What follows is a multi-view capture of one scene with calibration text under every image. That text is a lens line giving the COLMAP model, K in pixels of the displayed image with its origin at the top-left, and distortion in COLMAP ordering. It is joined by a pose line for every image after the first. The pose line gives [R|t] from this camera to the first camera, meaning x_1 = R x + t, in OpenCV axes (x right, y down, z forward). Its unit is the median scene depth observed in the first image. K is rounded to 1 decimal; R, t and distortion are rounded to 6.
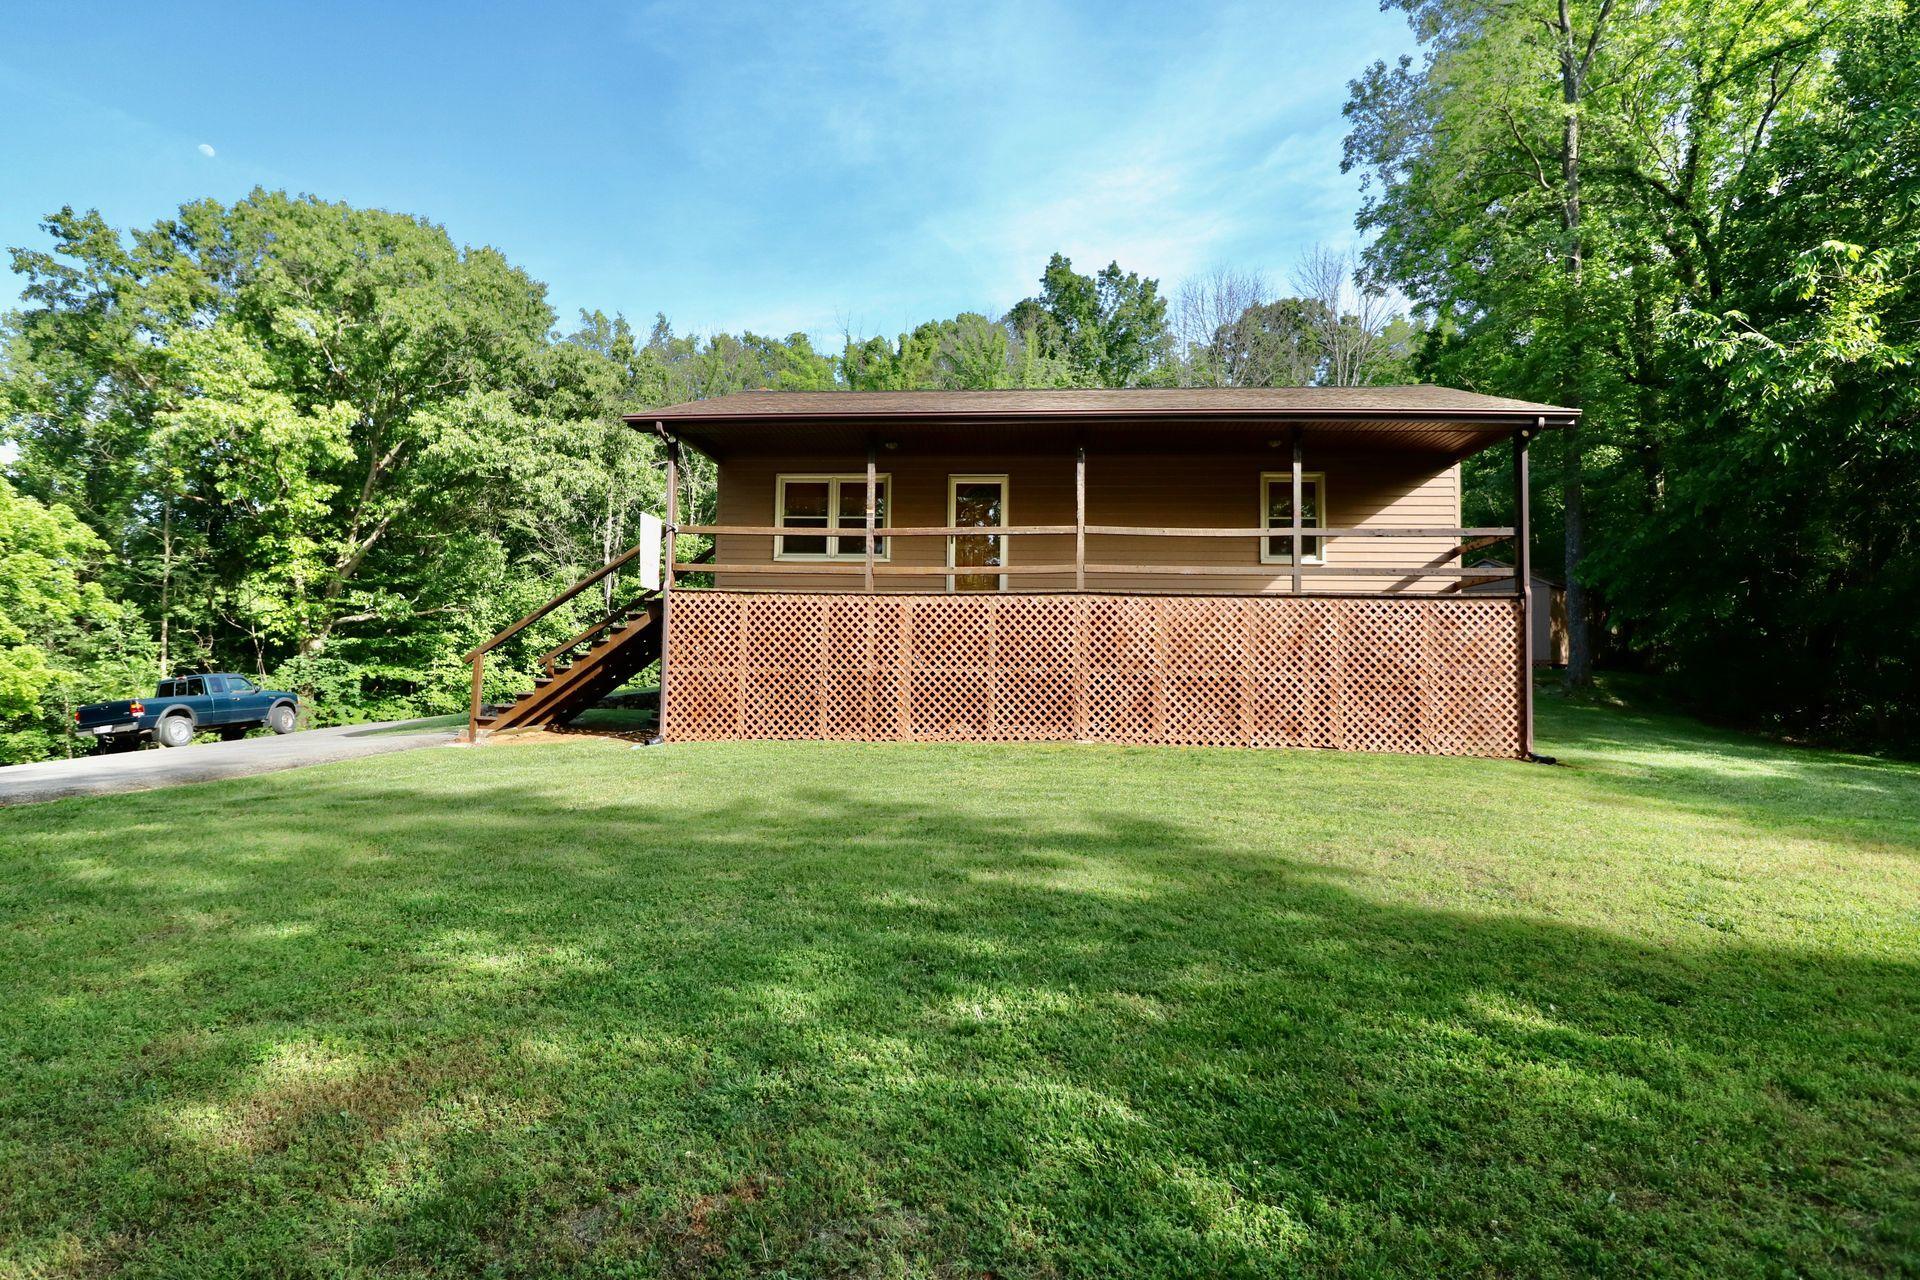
lens RADIAL K [[1112.4, 0, 960.0], [0, 1112.4, 640.0], [0, 0, 1]] dist [-0.002656, -0.001436]
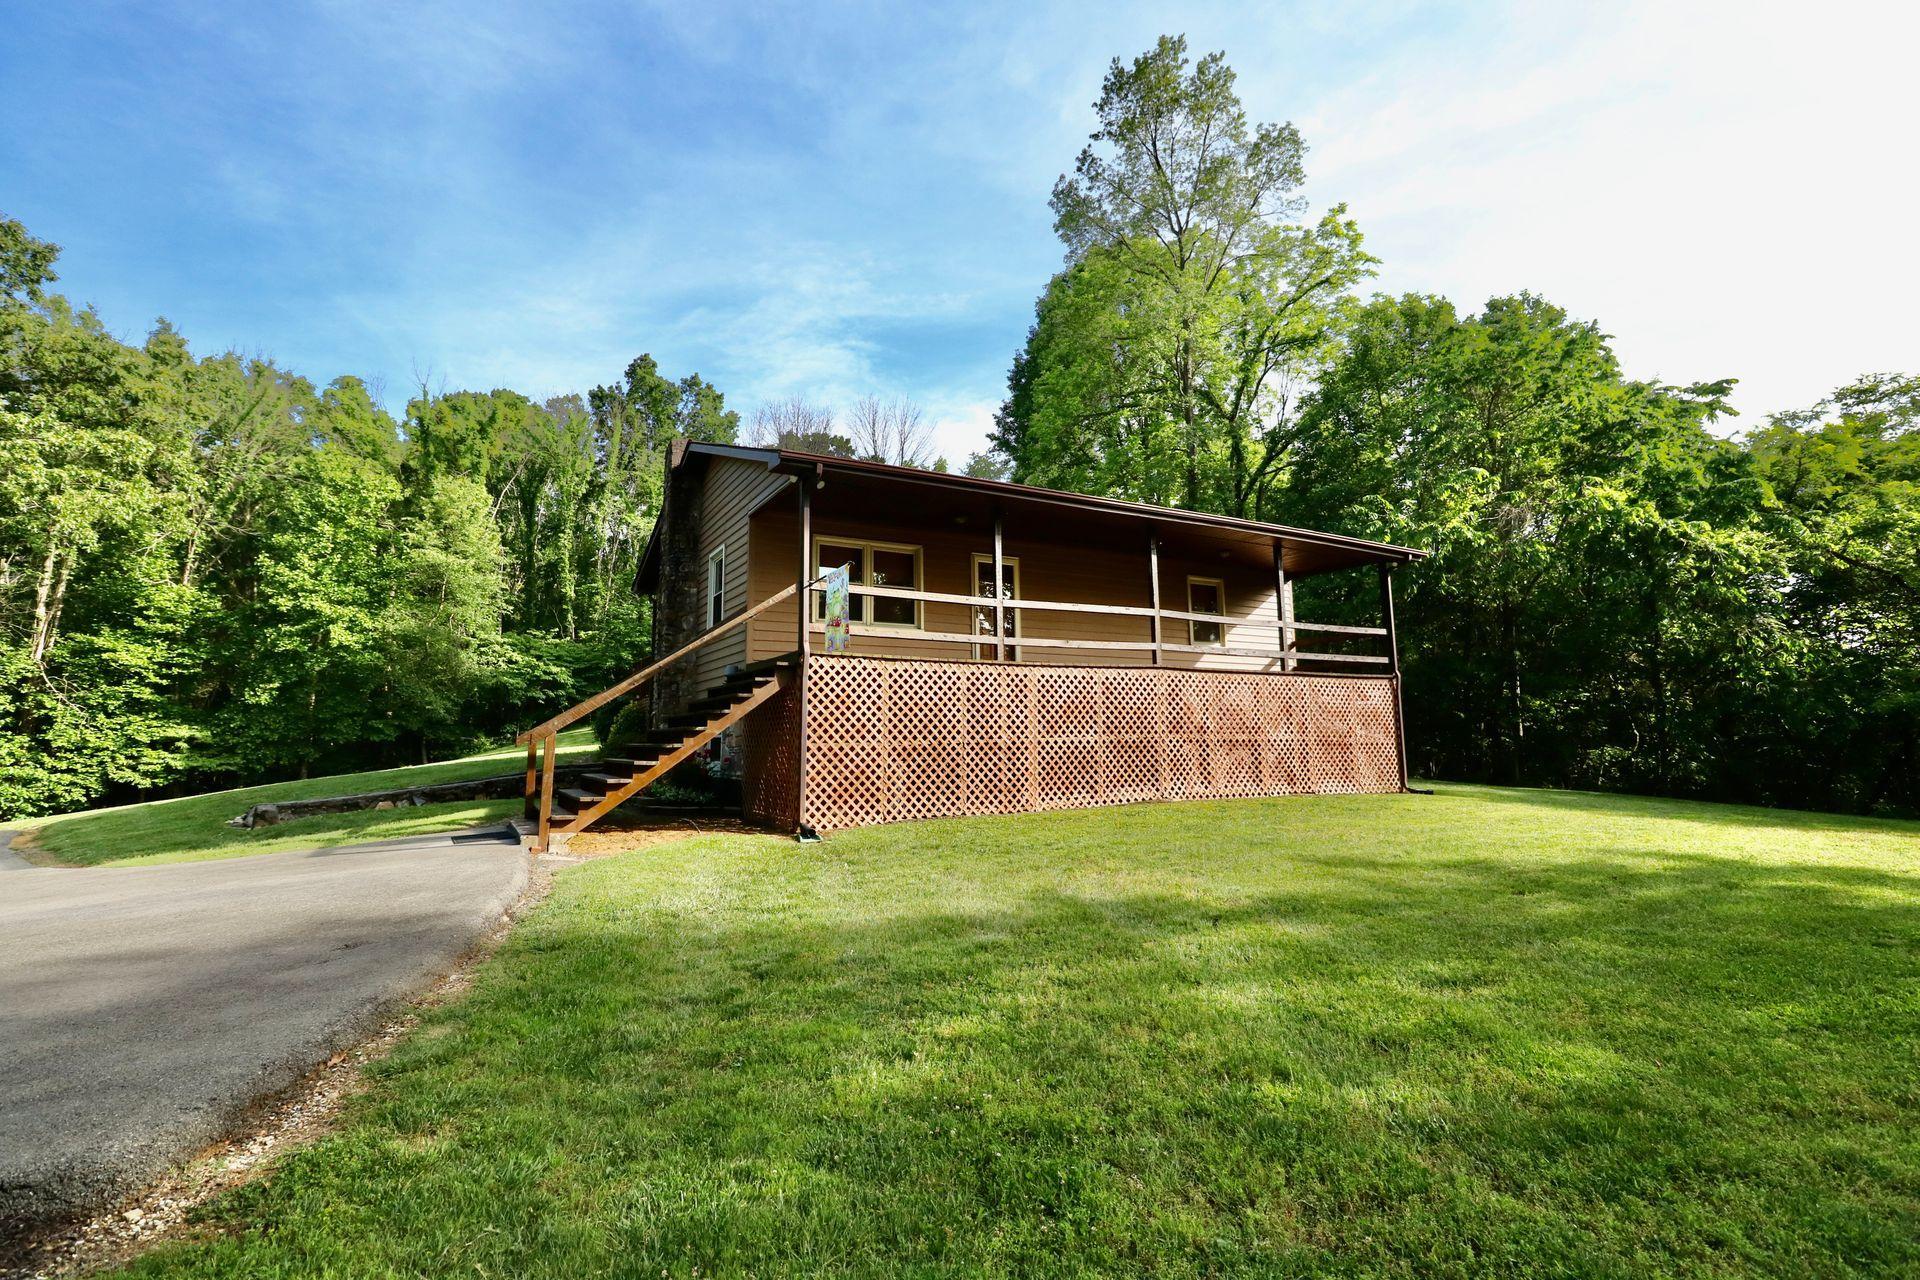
lens RADIAL K [[888.0, 0, 962.0], [0, 888.0, 623.6], [0, 0, 1]] dist [-0.002653, -0.000790]
pose [[0.821494, 0.049991, 0.568021, -0.564368], [-0.003554, 0.996579, -0.082567, -0.011328], [-0.570206, 0.065809, 0.818862, 0.360028]]
